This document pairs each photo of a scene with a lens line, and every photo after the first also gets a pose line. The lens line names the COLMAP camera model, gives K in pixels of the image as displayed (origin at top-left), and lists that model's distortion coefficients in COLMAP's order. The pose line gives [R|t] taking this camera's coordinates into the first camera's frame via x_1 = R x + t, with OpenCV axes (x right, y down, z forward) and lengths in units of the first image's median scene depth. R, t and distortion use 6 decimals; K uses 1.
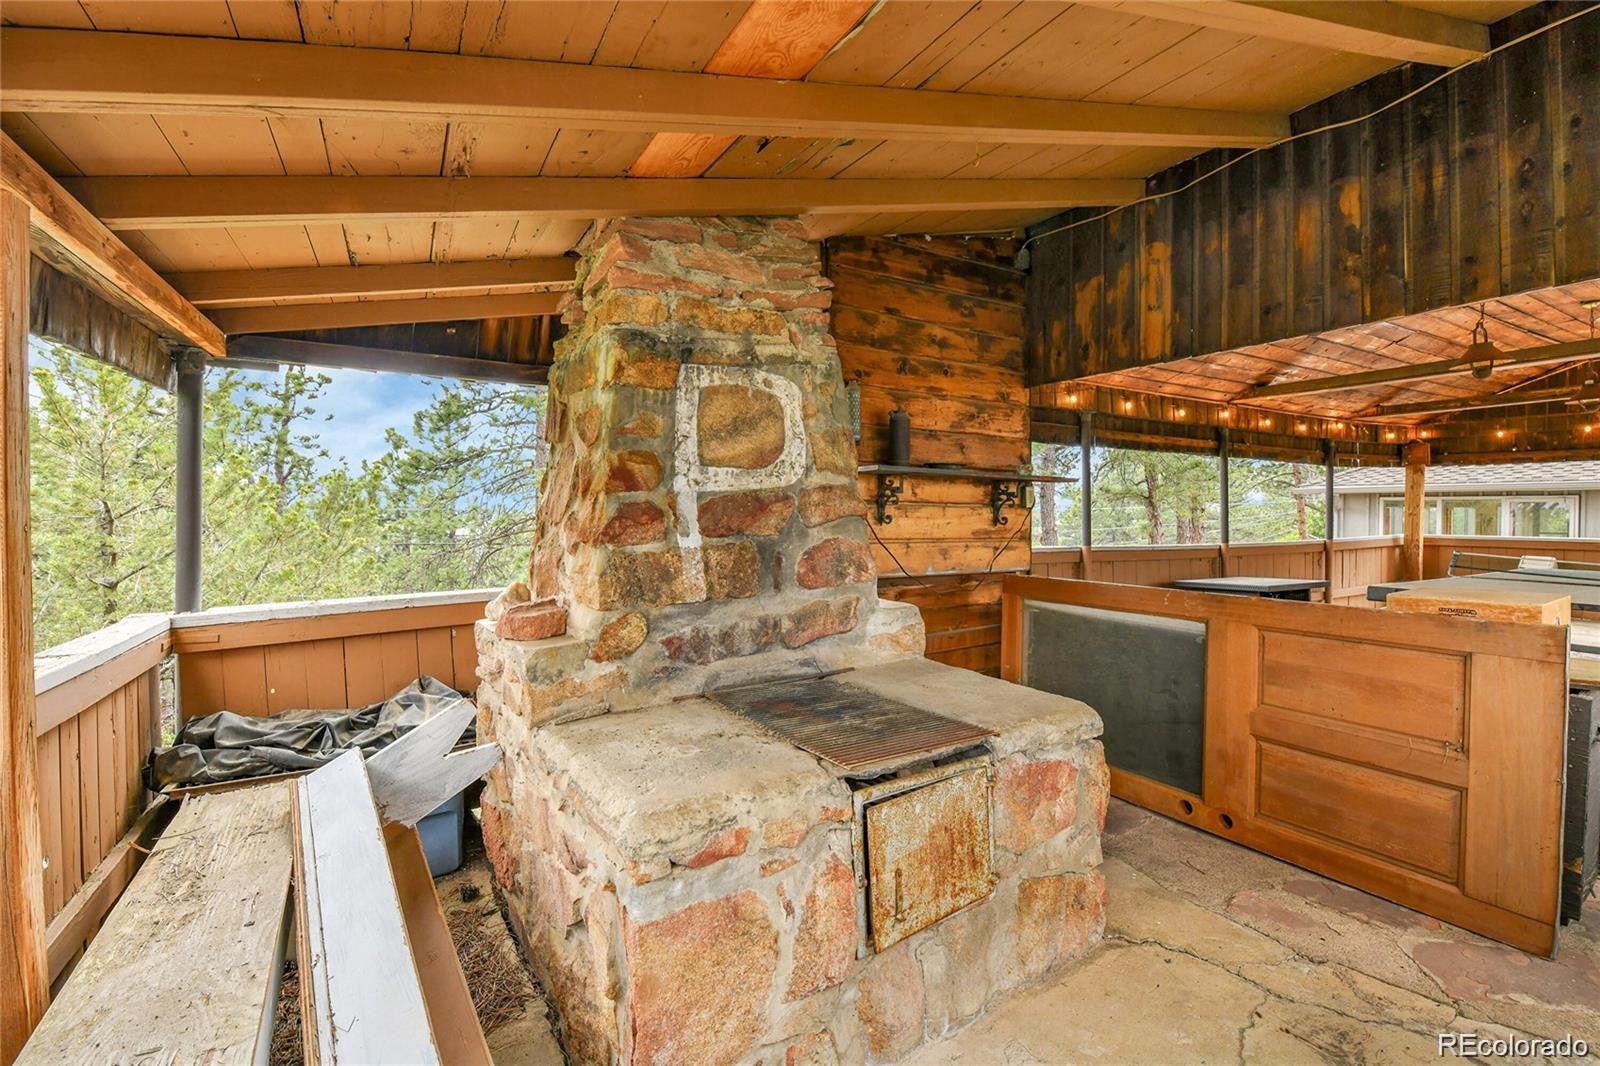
lens RADIAL K [[702.8, 0, 800.0], [0, 702.8, 533.0], [0, 0, 1]] dist [-0.000058, -0.000003]
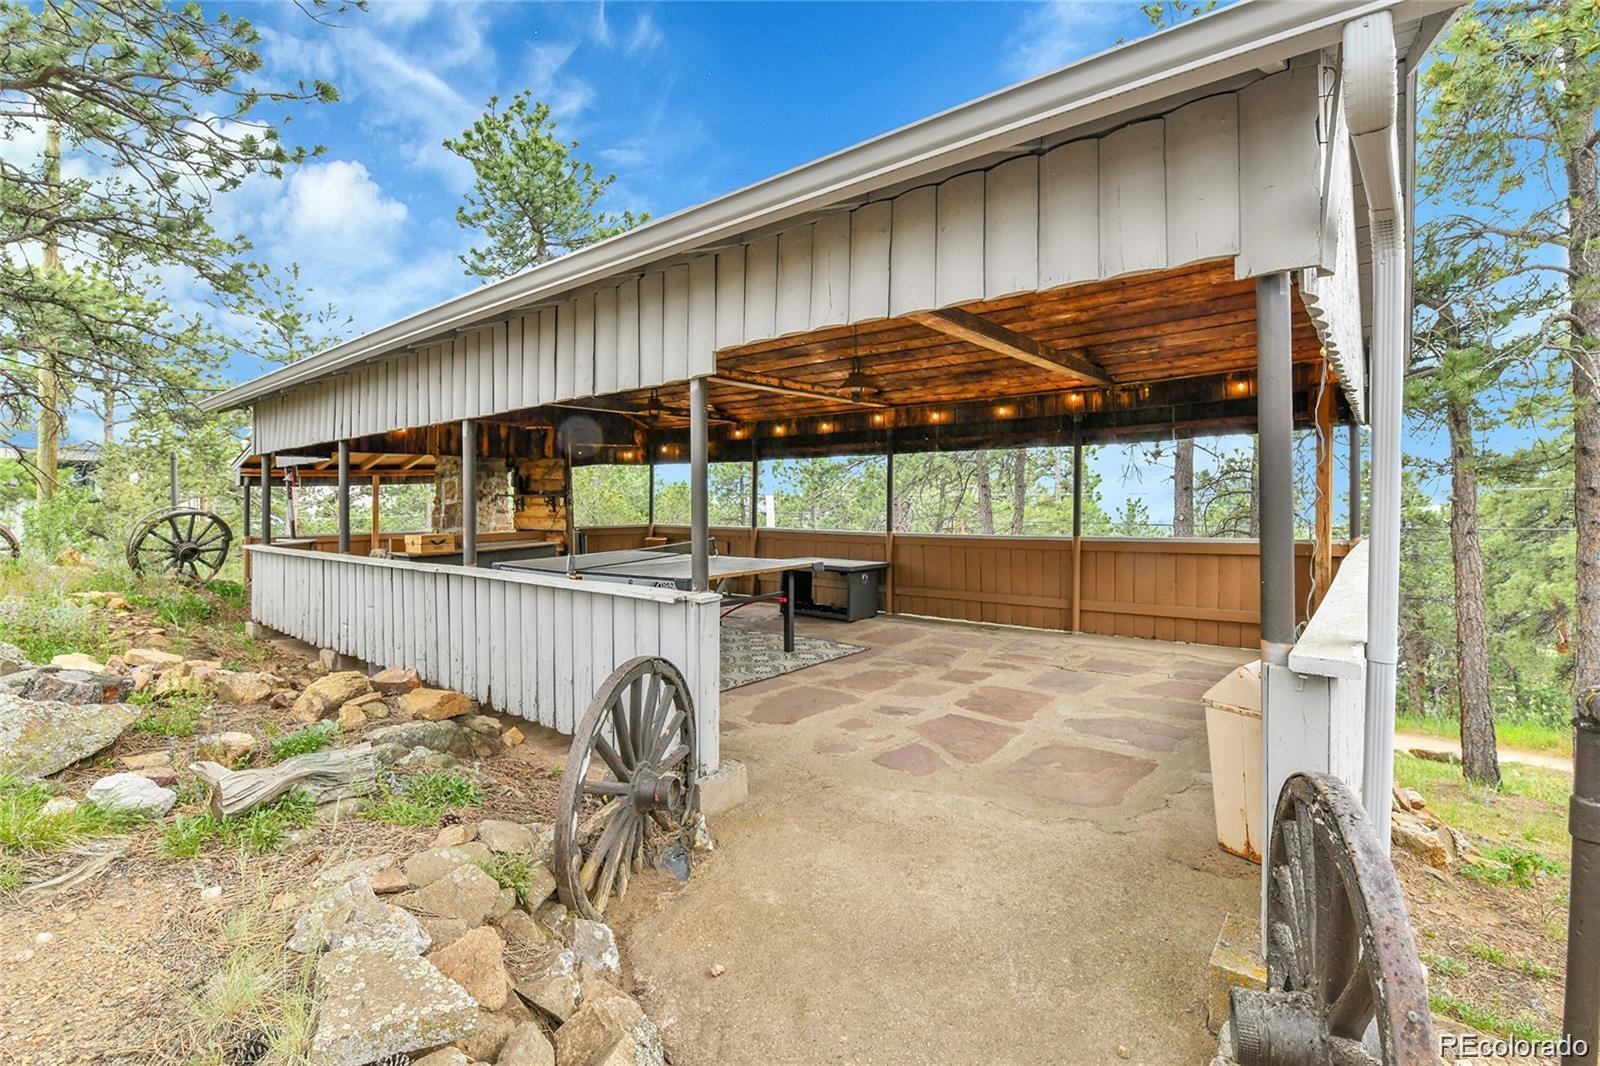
lens RADIAL K [[717.9, 0, 800.8], [0, 717.9, 502.8], [0, 0, 1]] dist [0.000144, 0.000001]
pose [[0.351835, 0.008388, -0.936024, 3.279336], [-0.012187, 0.999916, 0.004380, -0.073618], [0.935983, 0.009866, 0.351908, 0.958687]]
